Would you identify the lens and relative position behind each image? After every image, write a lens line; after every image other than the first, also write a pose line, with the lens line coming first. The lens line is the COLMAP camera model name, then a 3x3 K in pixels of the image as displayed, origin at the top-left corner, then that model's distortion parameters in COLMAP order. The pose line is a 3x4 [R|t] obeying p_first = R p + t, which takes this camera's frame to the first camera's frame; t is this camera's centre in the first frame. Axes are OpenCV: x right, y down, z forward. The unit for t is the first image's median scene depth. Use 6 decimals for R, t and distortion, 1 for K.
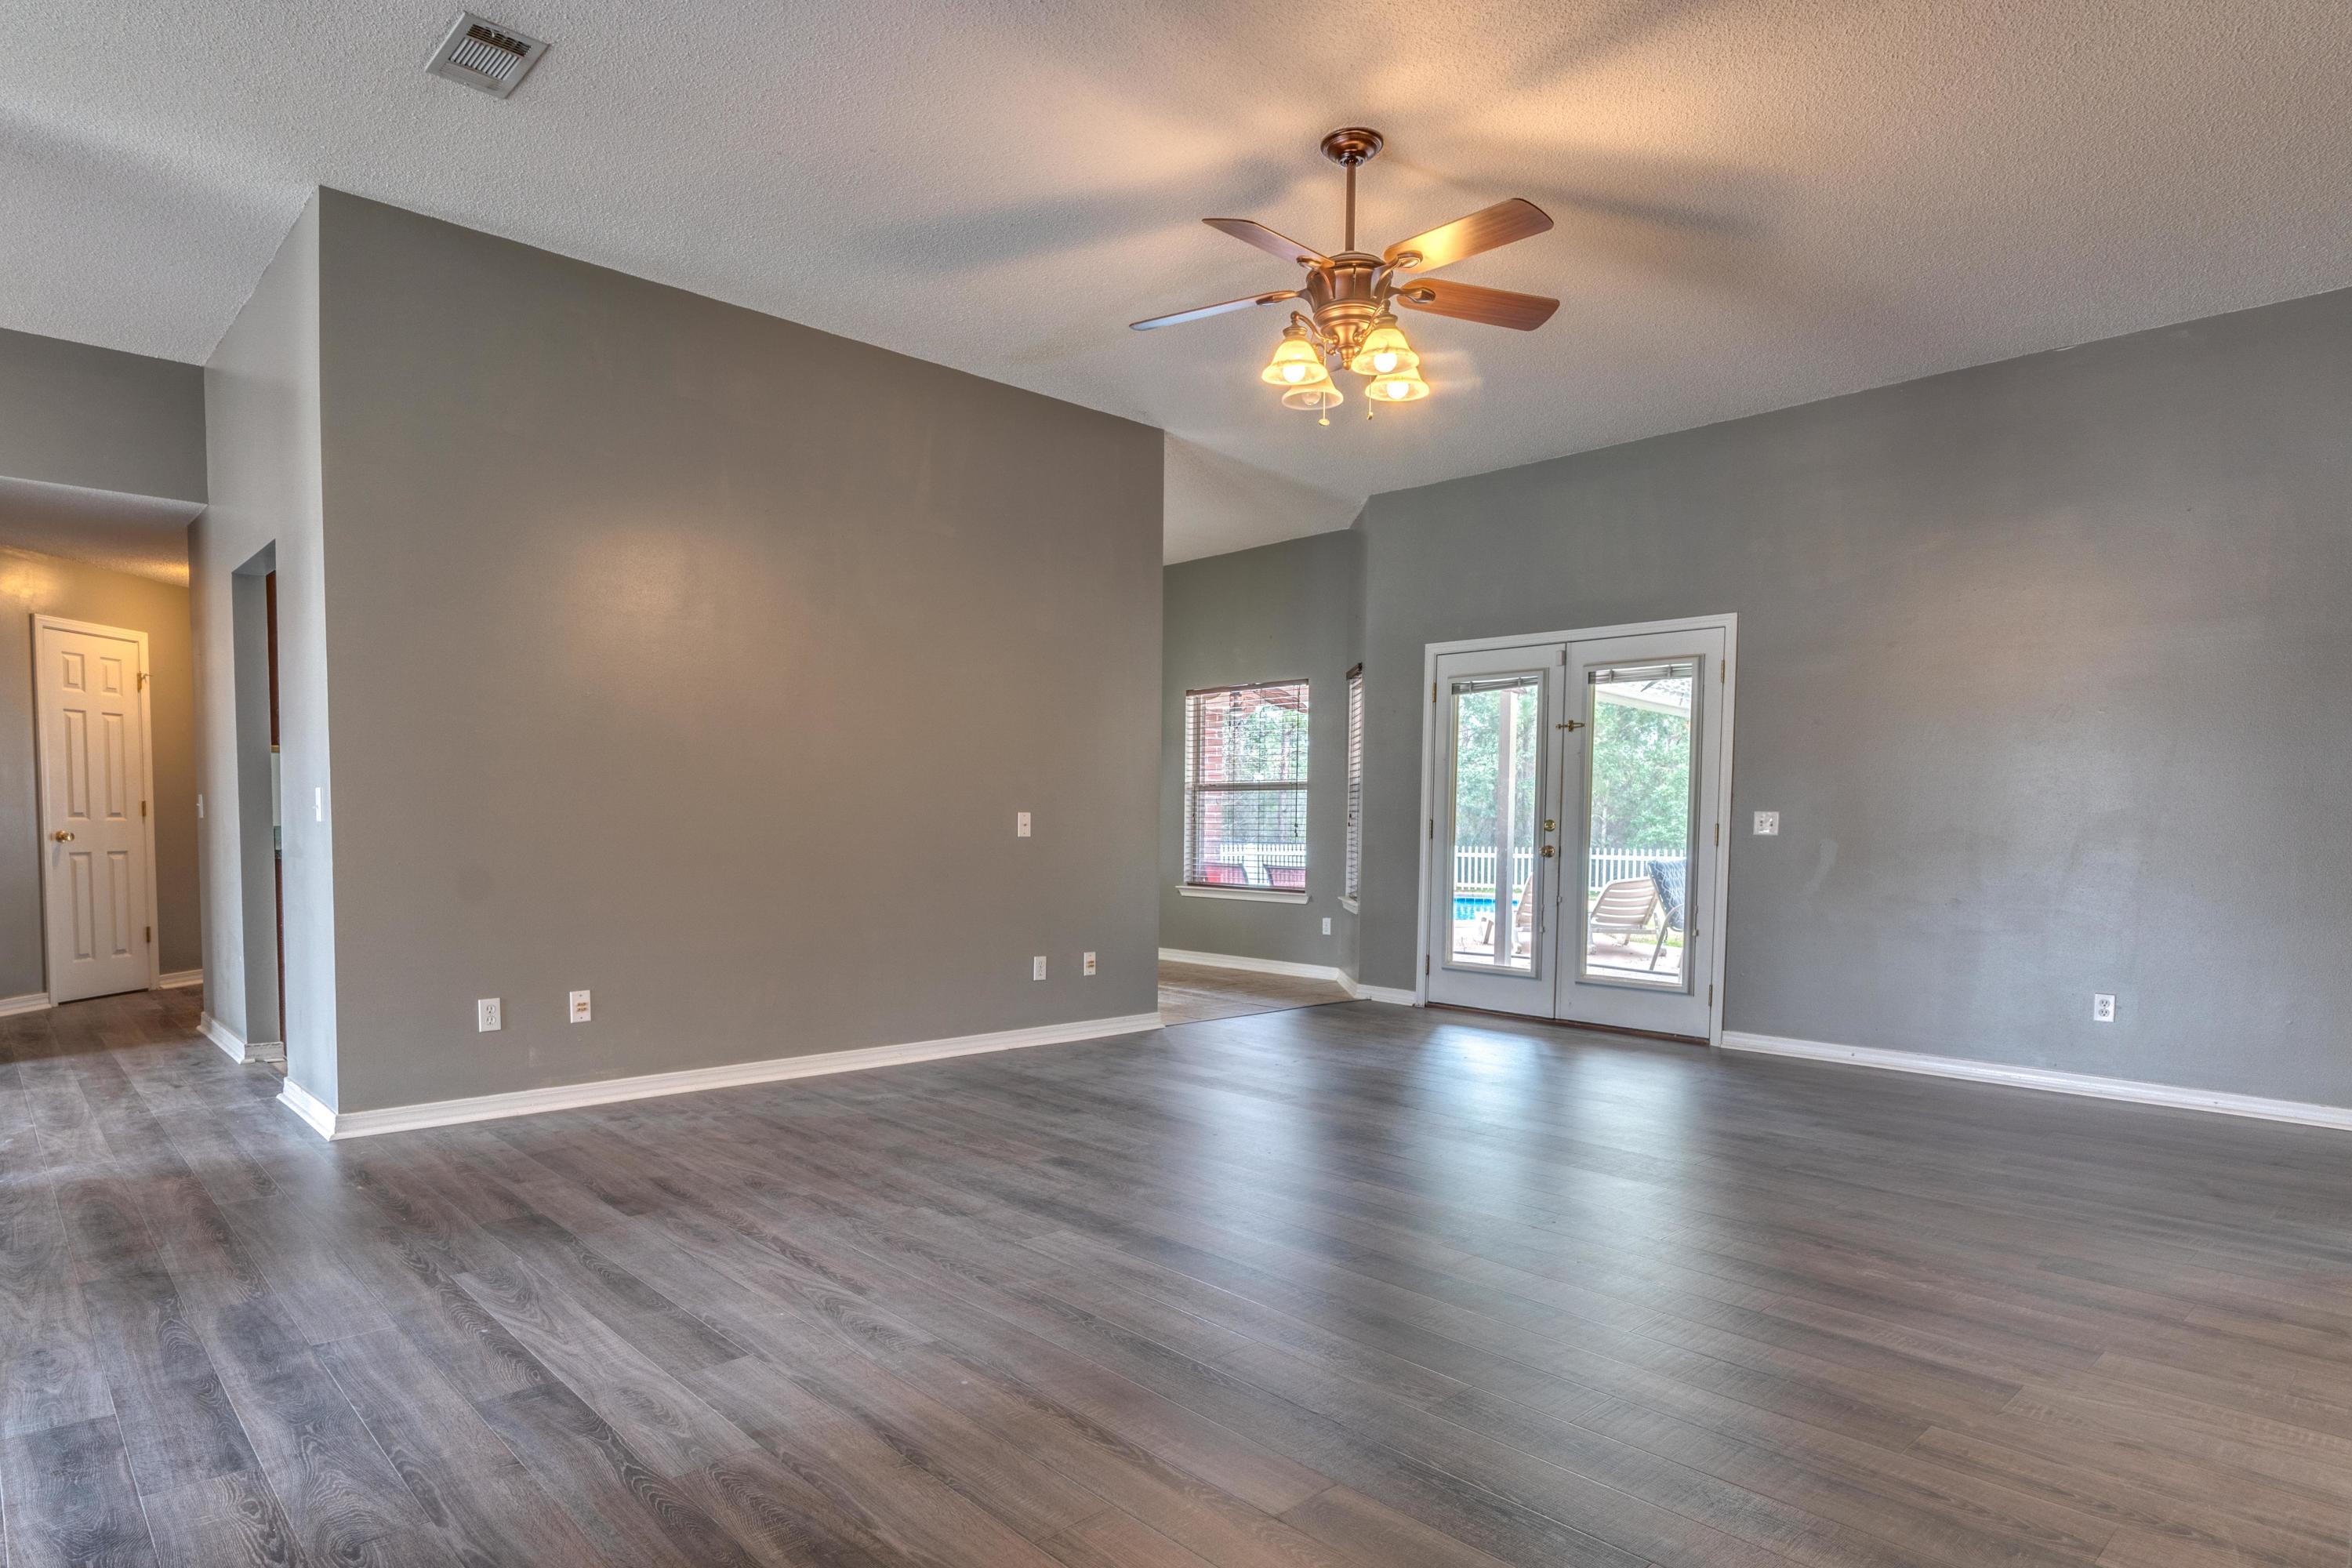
lens RADIAL K [[1355.2, 0, 1161.0], [0, 1355.2, 881.7], [0, 0, 1]] dist [-0.002640, 0.000354]
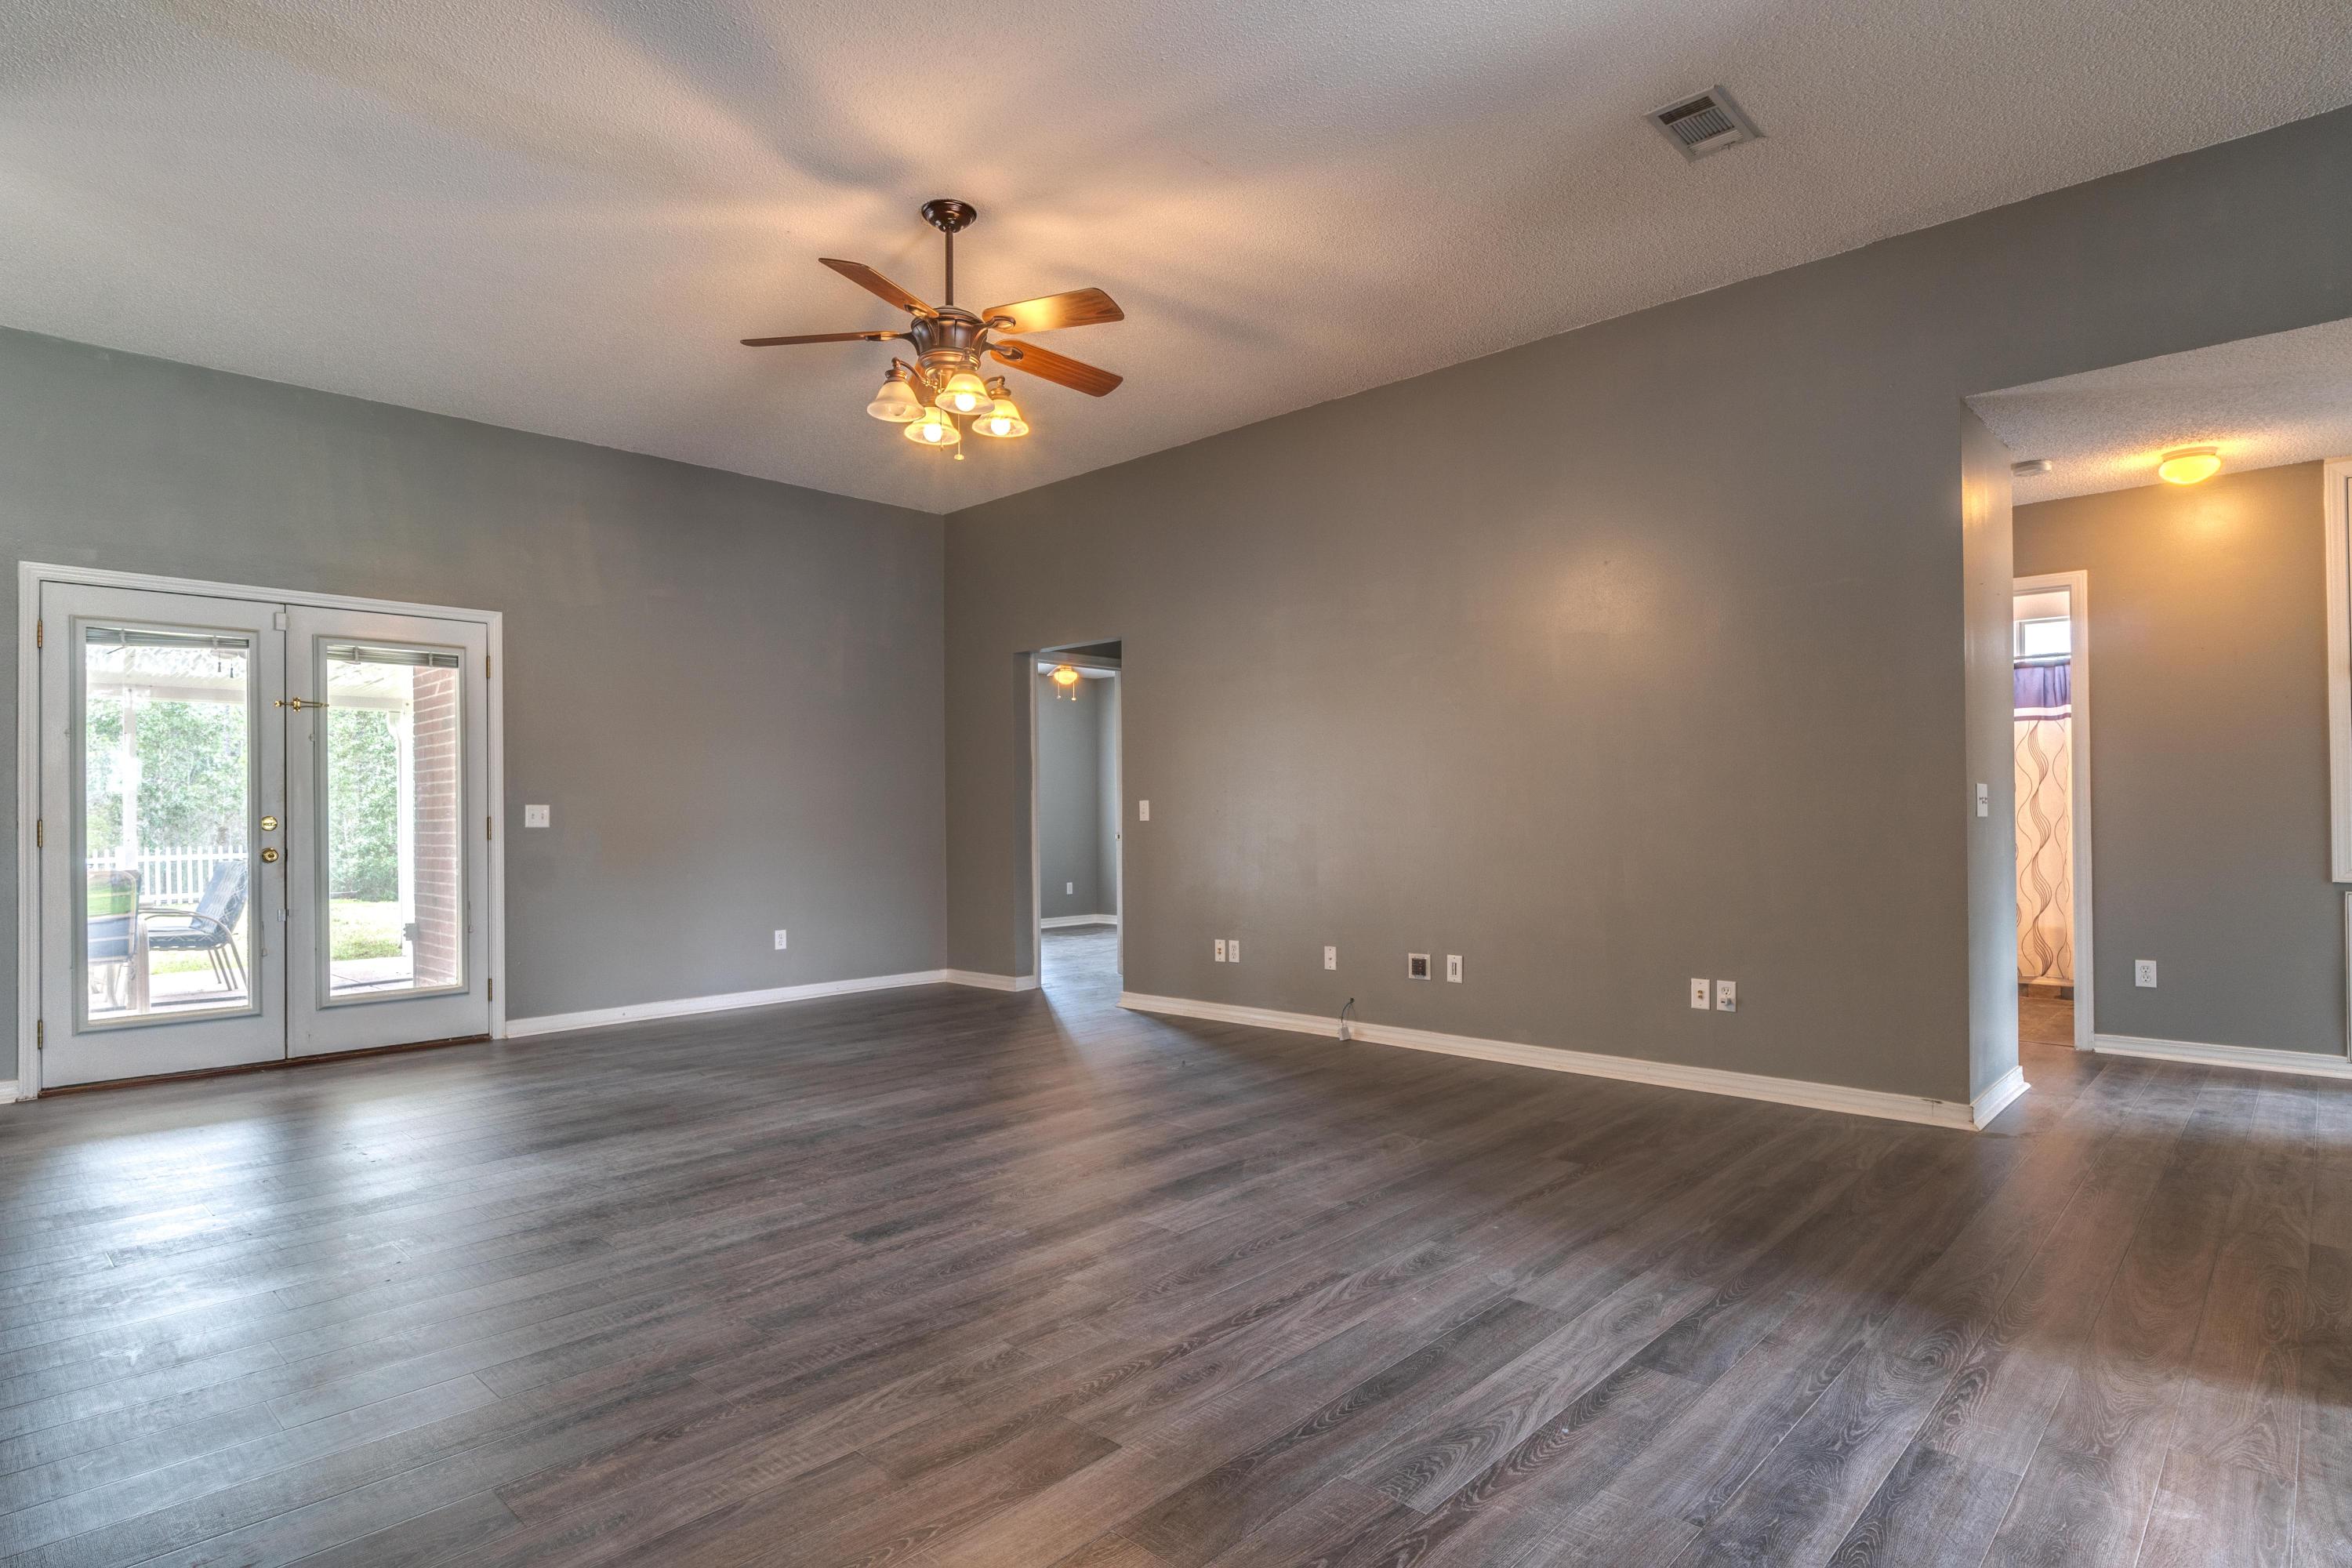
lens RADIAL K [[1240.7, 0, 1173.8], [0, 1240.7, 798.2], [0, 0, 1]] dist [-0.001242, 0.001837]
pose [[-0.082914, 0.001936, 0.996555, -1.018476], [0.052469, 0.998620, 0.002426, -0.060703], [-0.995175, 0.052489, -0.082901, 1.049557]]
